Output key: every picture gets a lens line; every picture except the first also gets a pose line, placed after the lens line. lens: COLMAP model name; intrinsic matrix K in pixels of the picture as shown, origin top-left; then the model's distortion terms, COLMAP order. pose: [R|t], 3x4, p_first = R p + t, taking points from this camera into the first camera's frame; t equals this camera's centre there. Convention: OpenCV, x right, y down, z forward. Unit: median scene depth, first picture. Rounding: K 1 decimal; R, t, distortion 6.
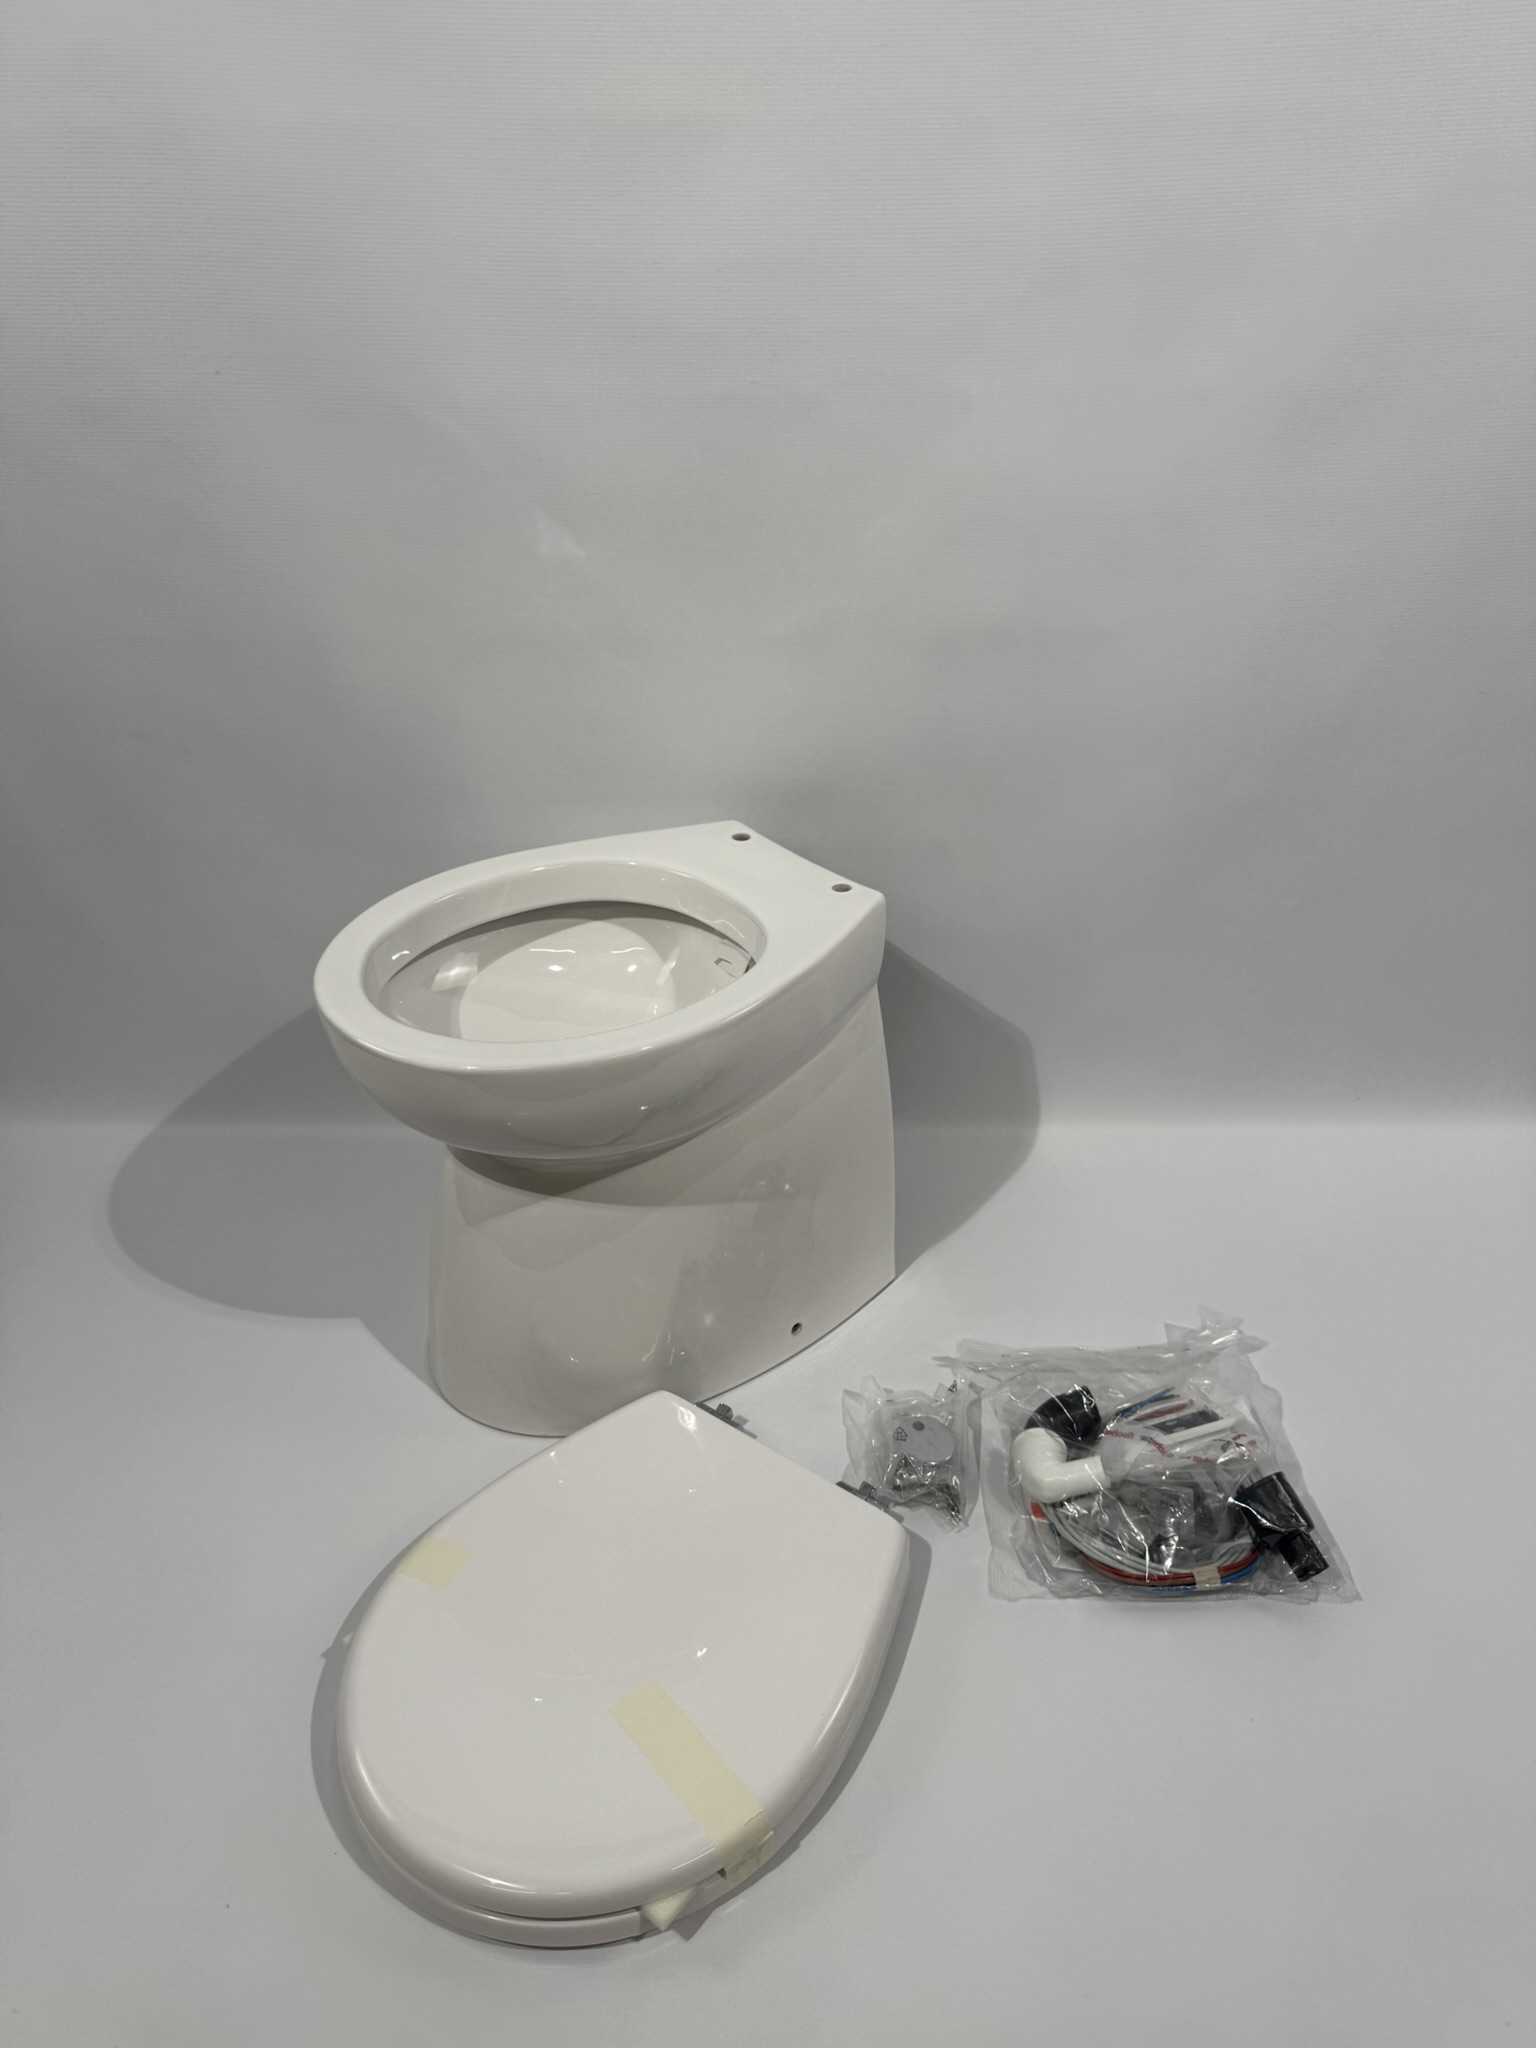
lens RADIAL K [[1428.7, 0, 768.0], [0, 1428.7, 1024.0], [0, 0, 1]] dist [0.008561, -0.000804]
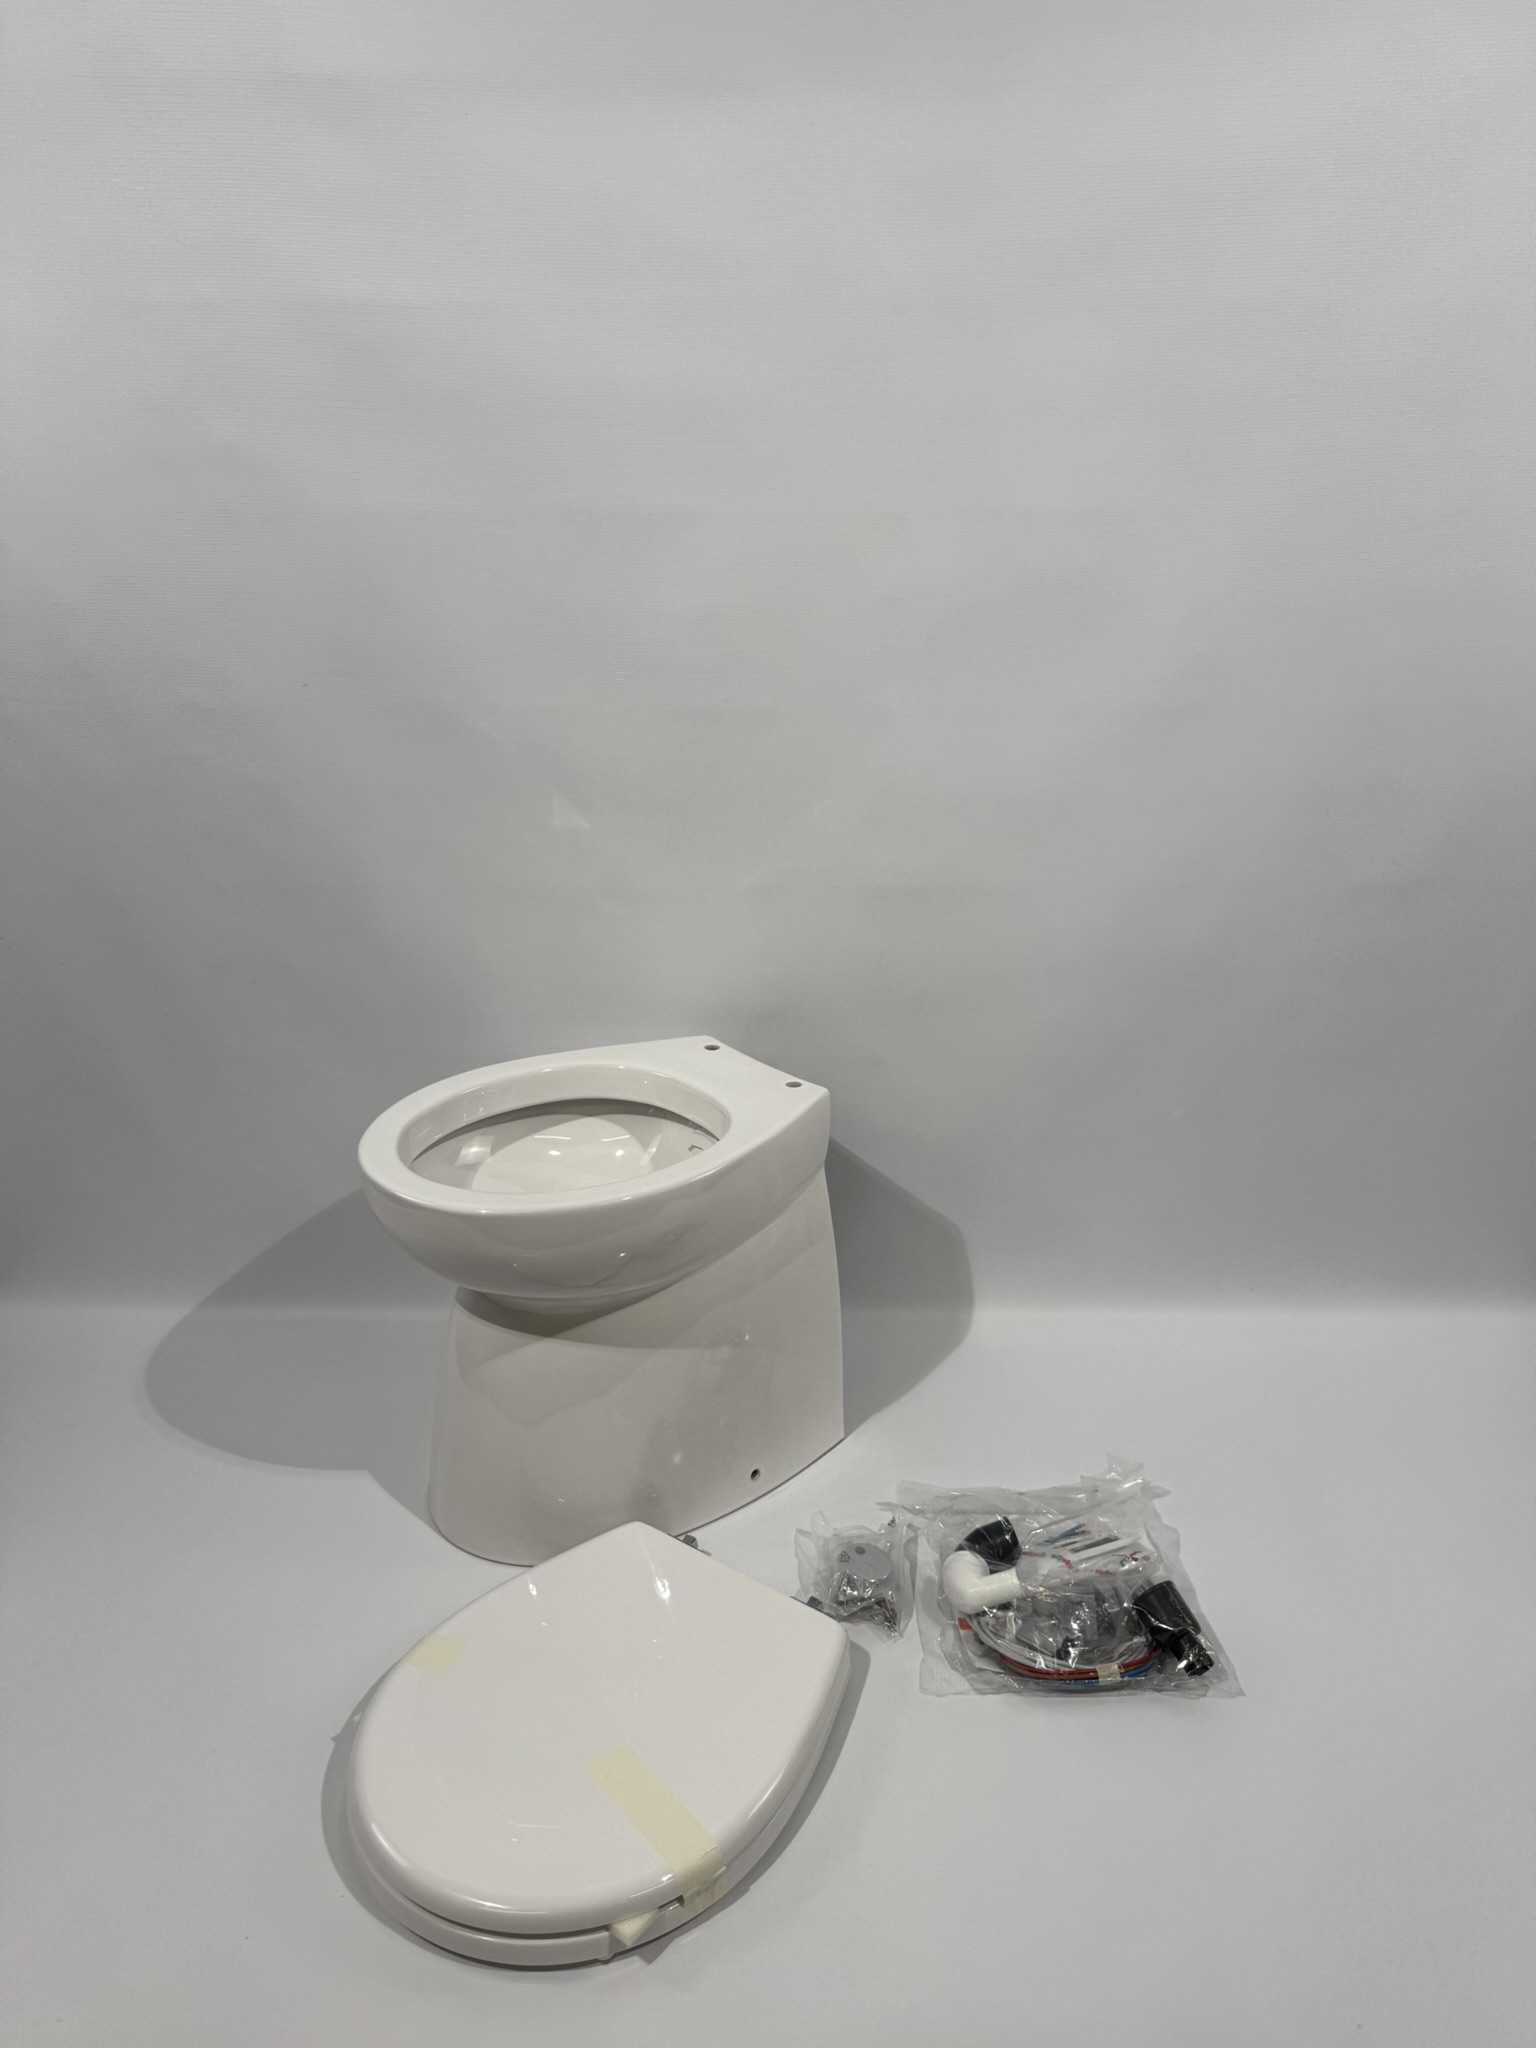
lens RADIAL K [[1441.6, 0, 768.0], [0, 1441.6, 1024.0], [0, 0, 1]] dist [-0.005411, -0.000645]
pose [[0.999889, 0.007809, 0.012698, 0.013938], [-0.005082, 0.979346, -0.202130, 0.103548], [-0.014014, 0.202043, 0.979276, -0.215061]]
